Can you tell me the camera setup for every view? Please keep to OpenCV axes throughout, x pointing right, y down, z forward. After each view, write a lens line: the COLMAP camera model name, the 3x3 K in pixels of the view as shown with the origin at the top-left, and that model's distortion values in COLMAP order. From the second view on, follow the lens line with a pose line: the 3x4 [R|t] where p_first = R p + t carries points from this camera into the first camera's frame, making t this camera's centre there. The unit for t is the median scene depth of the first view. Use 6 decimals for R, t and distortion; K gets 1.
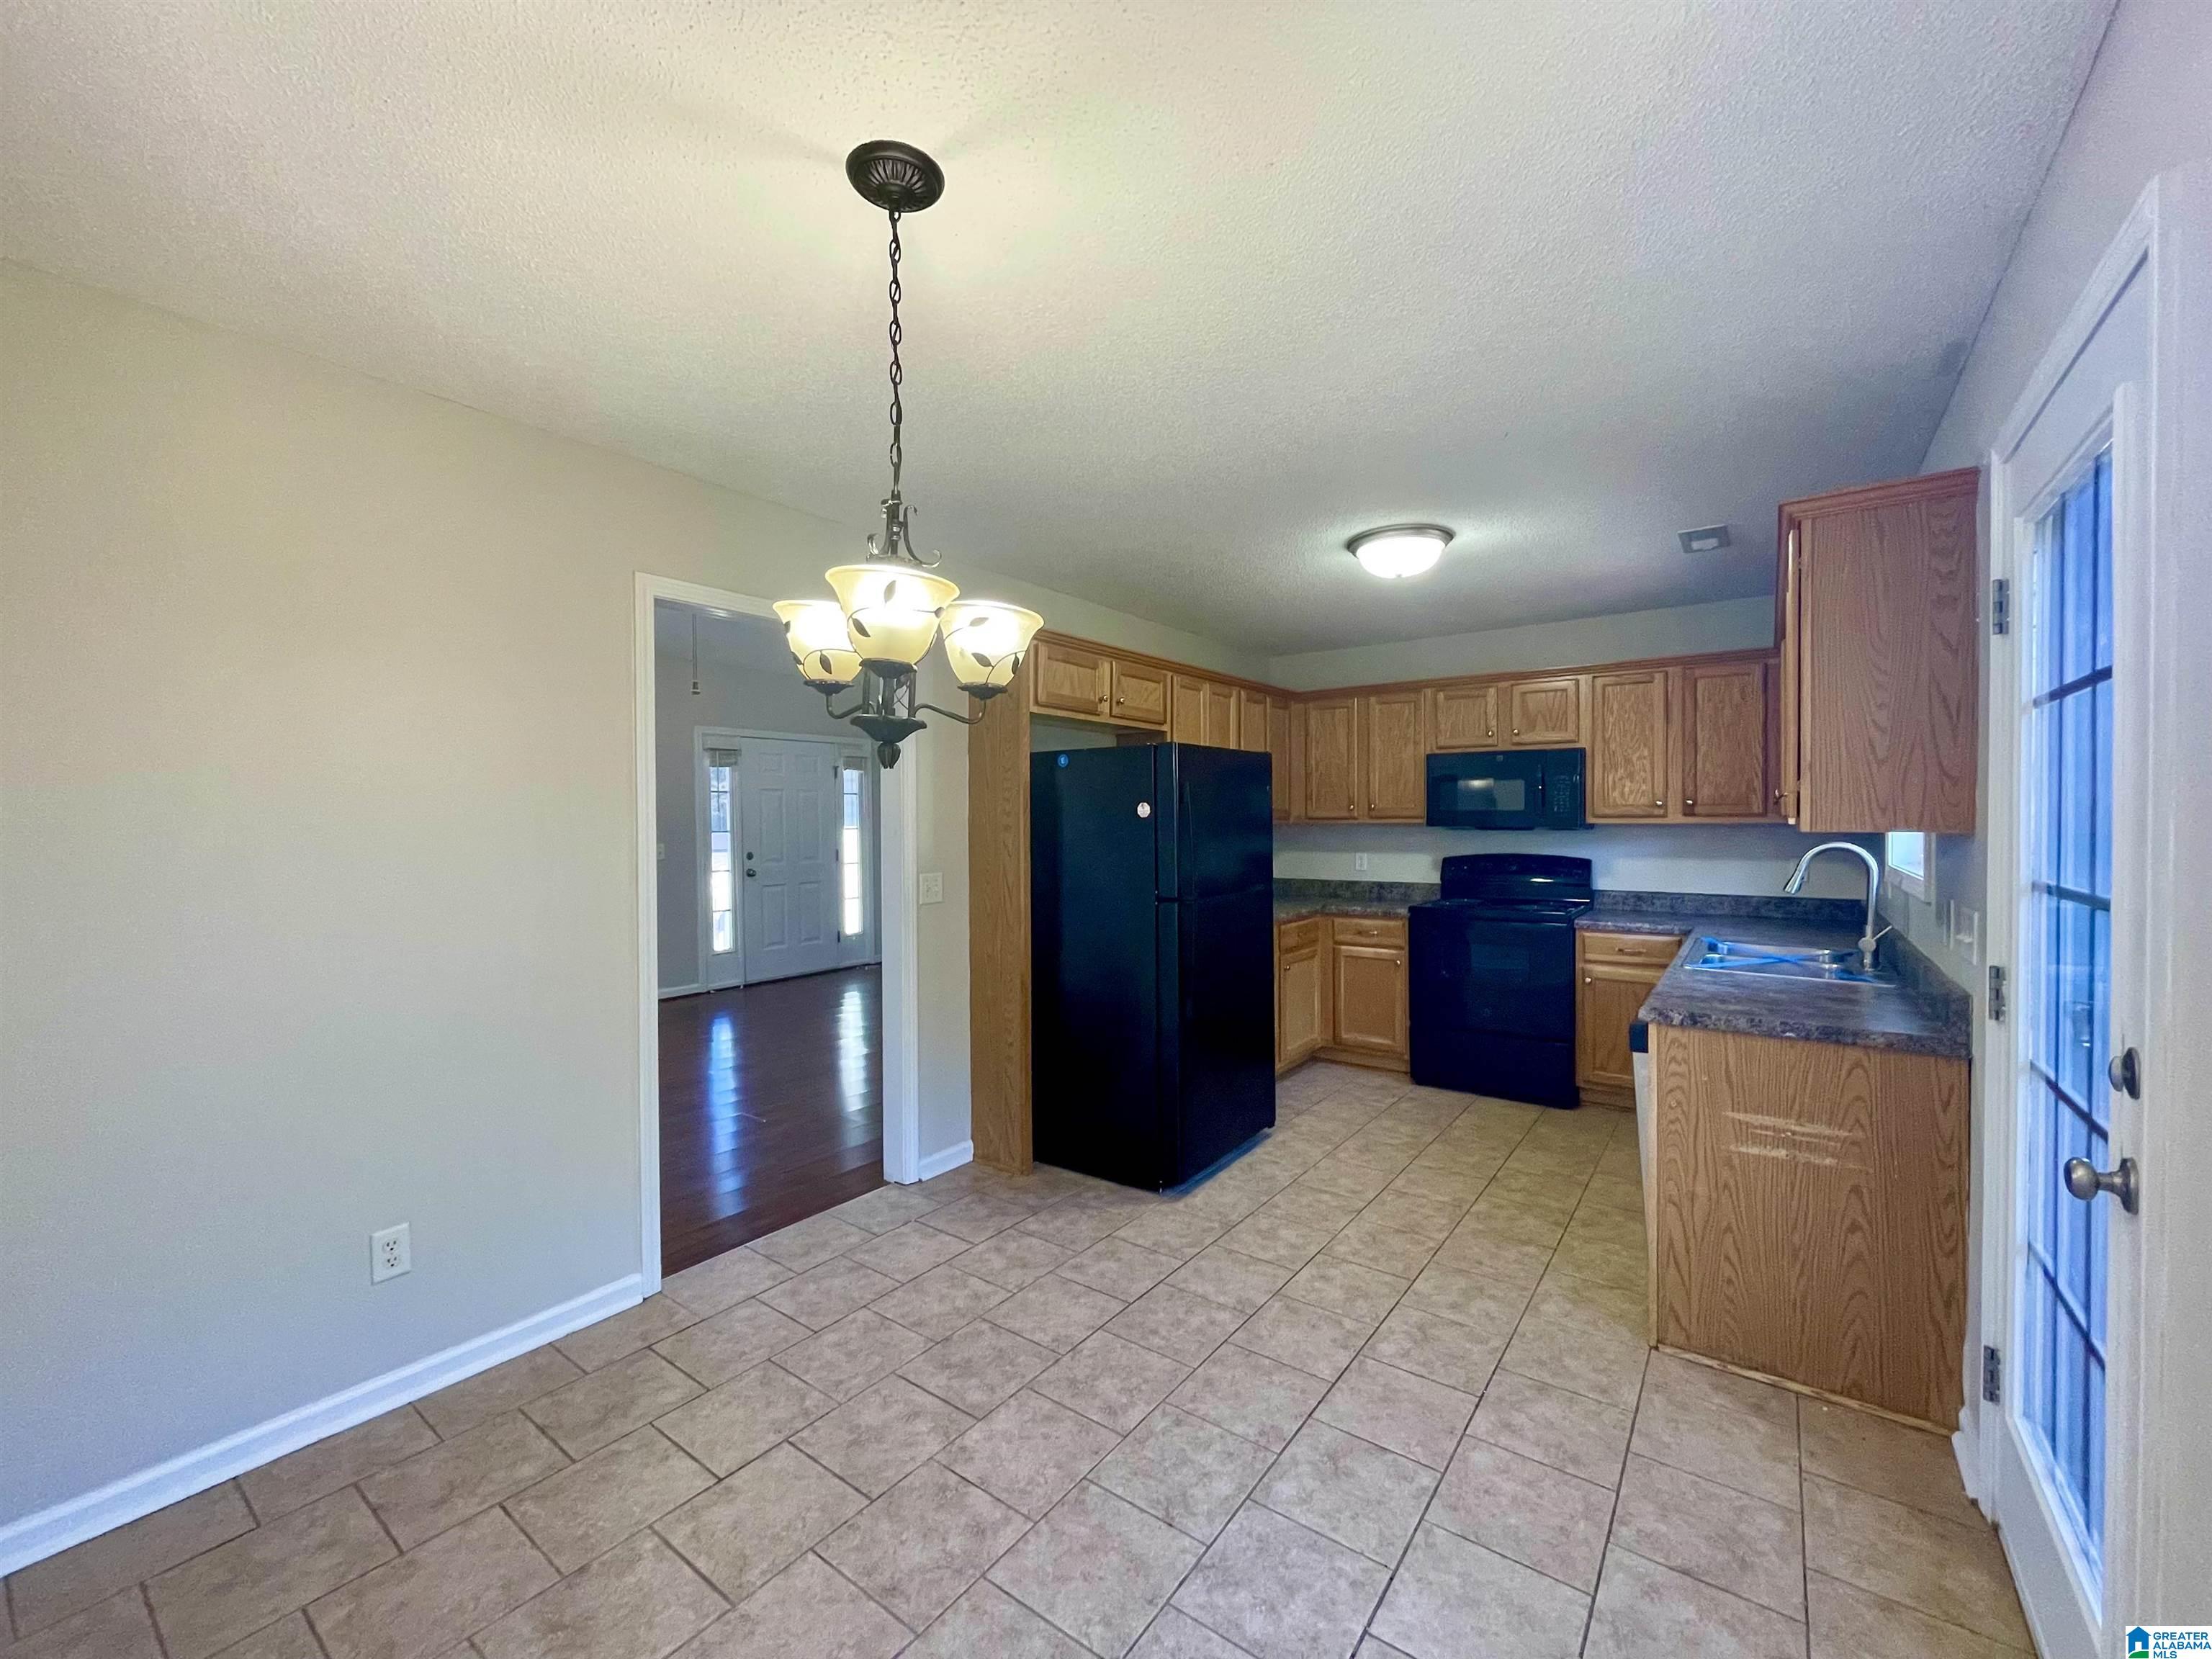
lens RADIAL K [[897.8, 0, 1106.0], [0, 897.8, 829.5], [0, 0, 1]] dist [-0.000451, 0.000024]
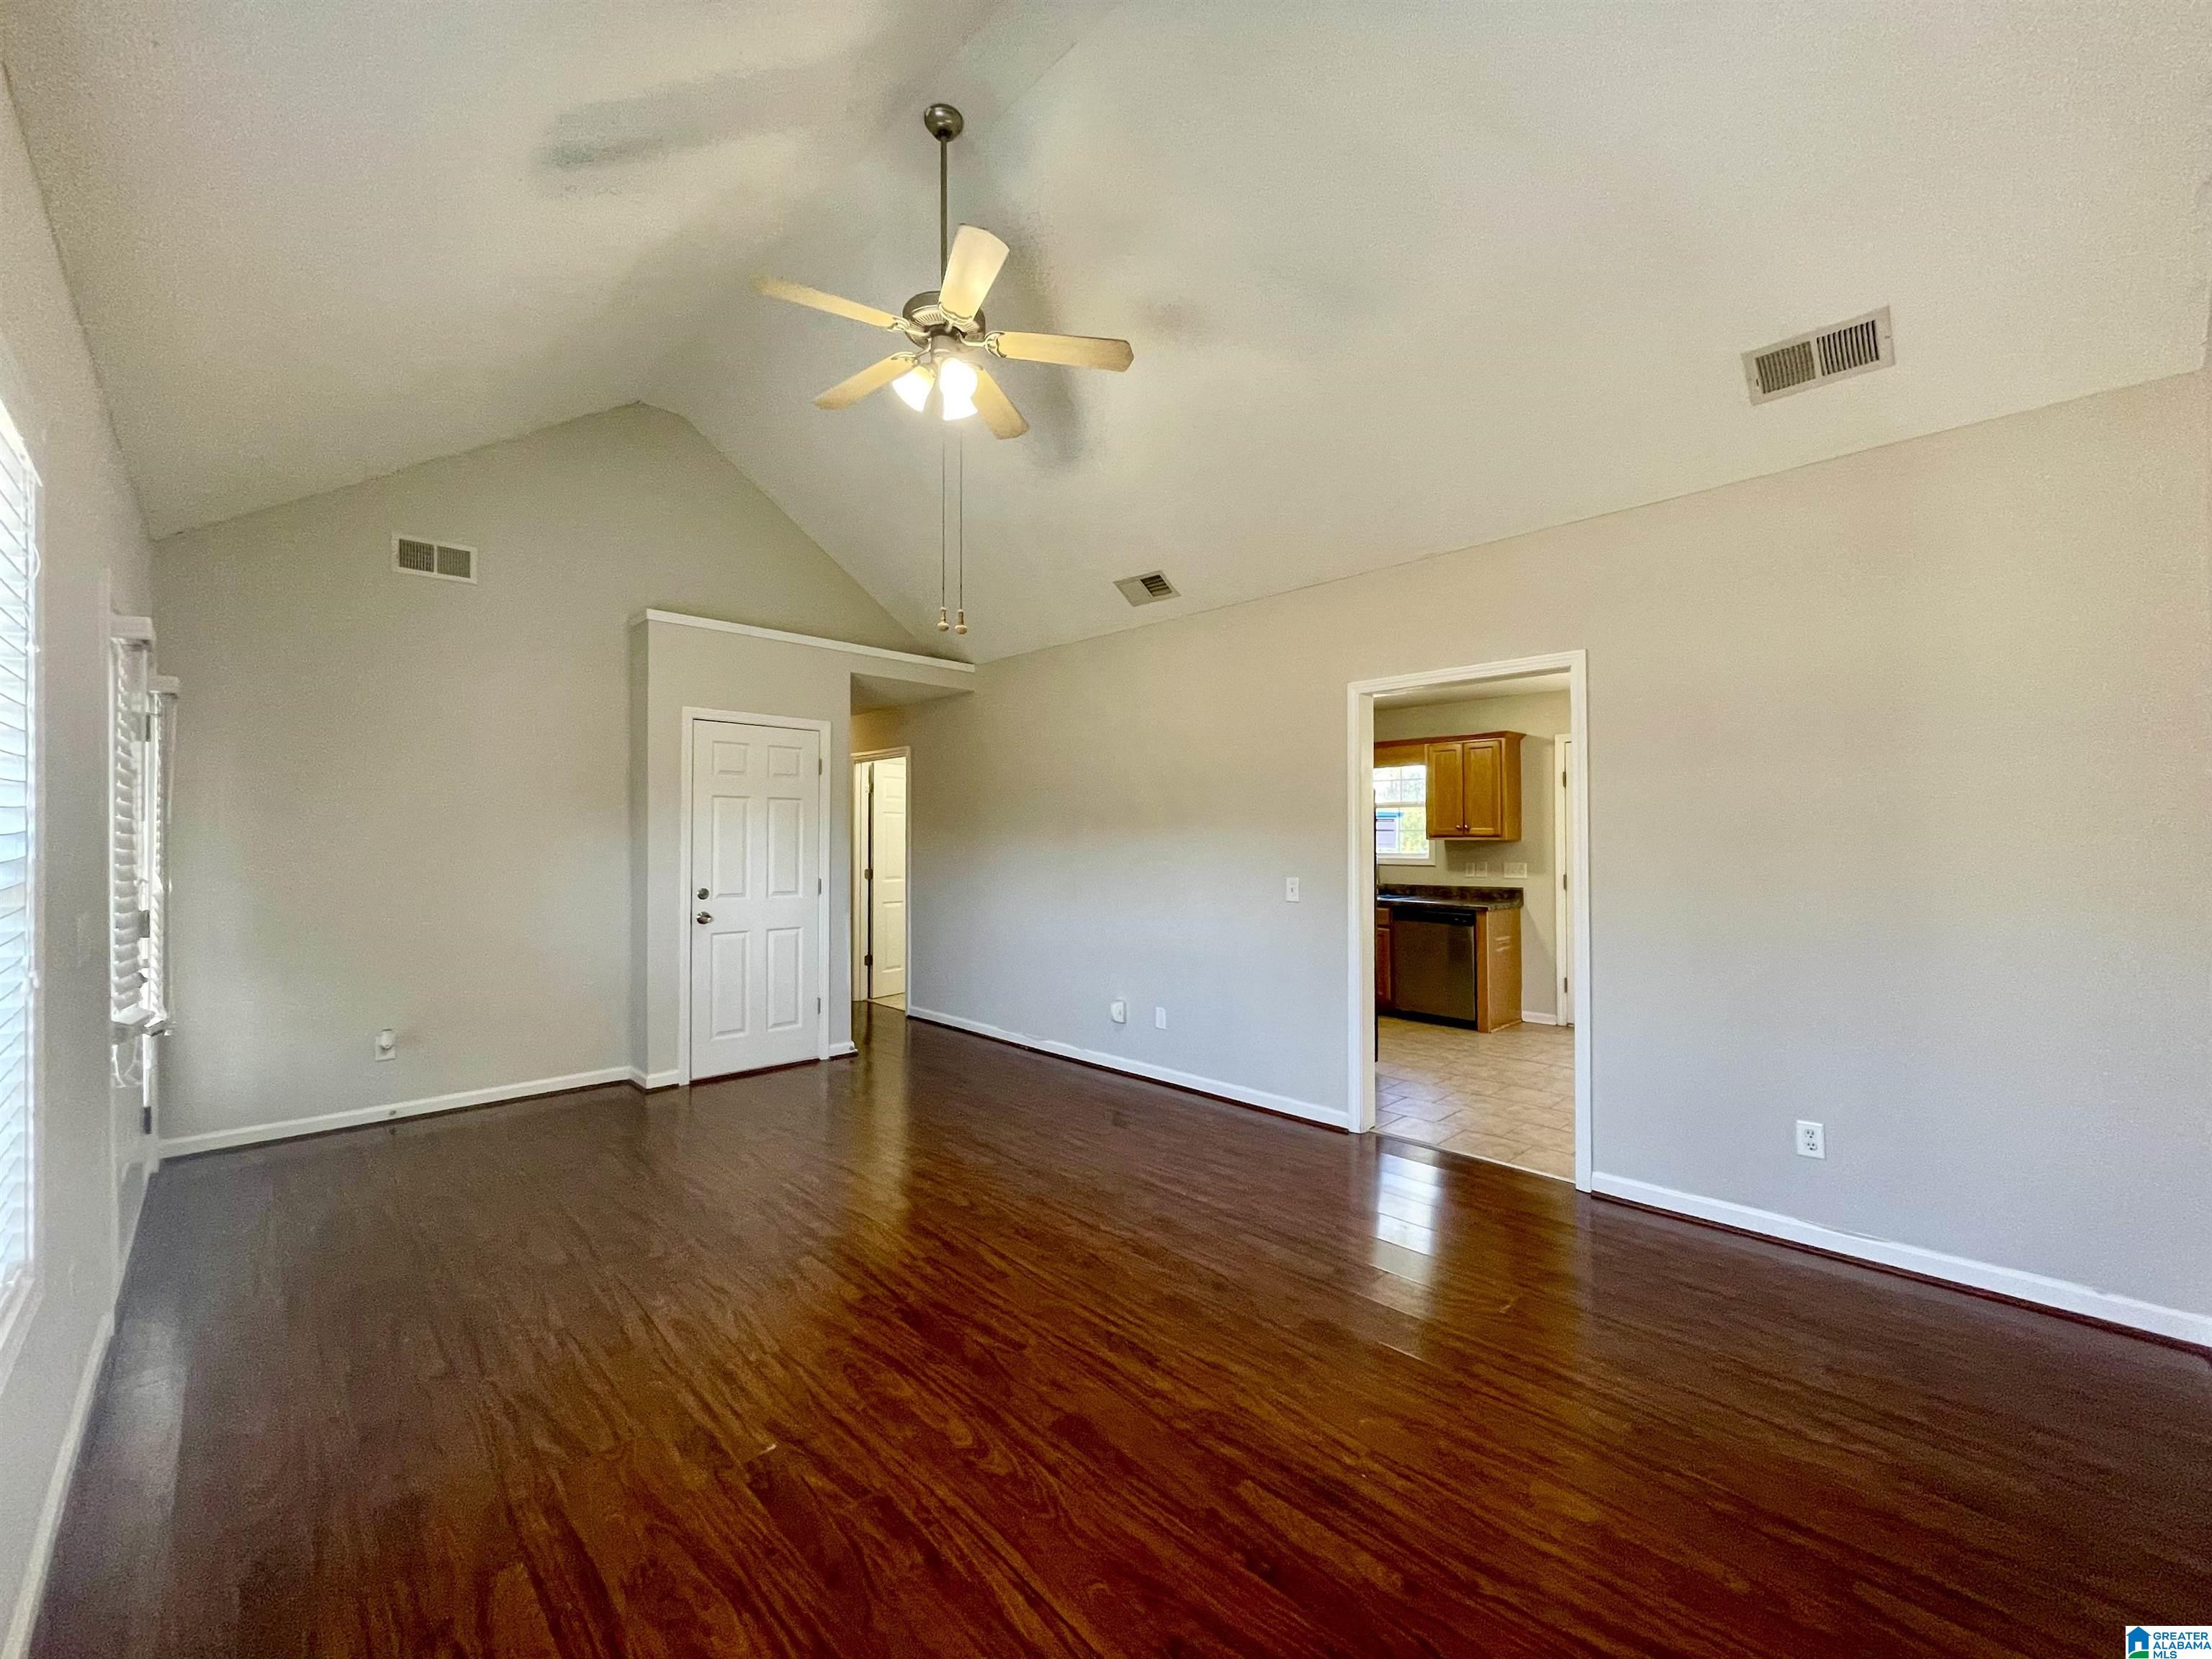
lens RADIAL K [[897.8, 0, 1106.0], [0, 897.8, 829.5], [0, 0, 1]] dist [-0.000451, 0.000024]
pose [[0.161747, 0.016960, 0.986687, -1.807600], [0.013895, 0.999714, -0.019461, 0.007994], [-0.986734, 0.016858, 0.161465, 1.380673]]
